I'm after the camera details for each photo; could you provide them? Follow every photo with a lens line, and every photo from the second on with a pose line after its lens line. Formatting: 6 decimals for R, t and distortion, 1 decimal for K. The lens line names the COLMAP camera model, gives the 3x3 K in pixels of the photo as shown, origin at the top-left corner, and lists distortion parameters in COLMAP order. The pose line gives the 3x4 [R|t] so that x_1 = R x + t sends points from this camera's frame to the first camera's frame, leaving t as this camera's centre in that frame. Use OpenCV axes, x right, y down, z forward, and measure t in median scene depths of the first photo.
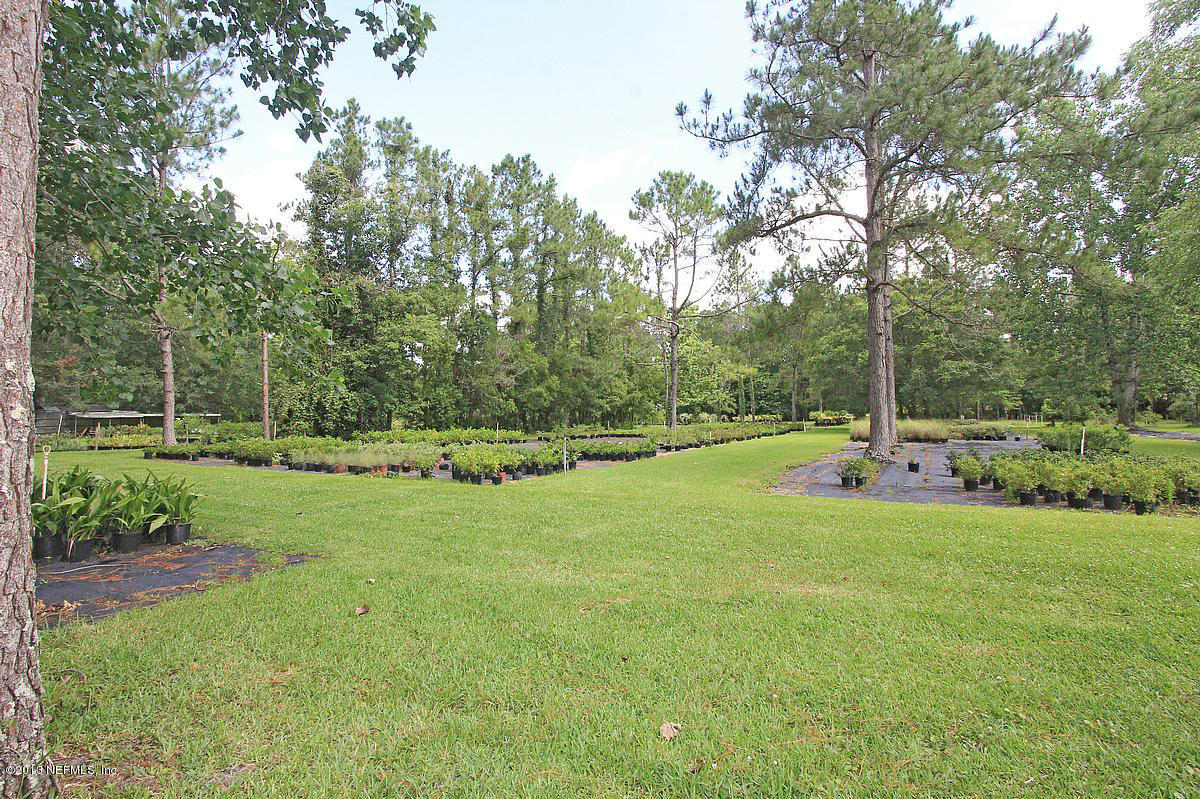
lens RADIAL K [[529.7, 0, 593.6], [0, 529.7, 401.7], [0, 0, 1]] dist [-0.003614, 0.001078]
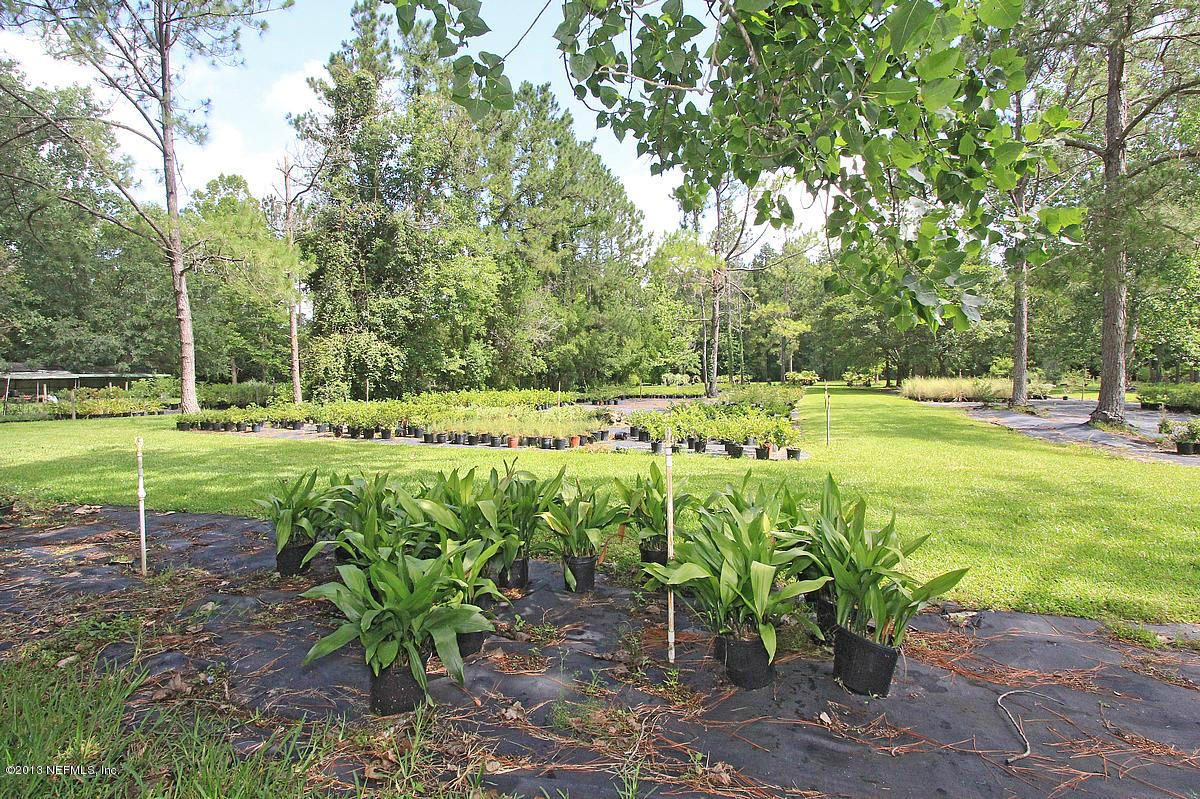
lens RADIAL K [[529.7, 0, 578.5], [0, 529.7, 391.4], [0, 0, 1]] dist [-0.003614, 0.001078]
pose [[0.992799, -0.003161, 0.119750, -0.182475], [-0.002750, 0.998787, 0.049157, 0.006871], [-0.119760, -0.049133, 0.991586, 0.087821]]
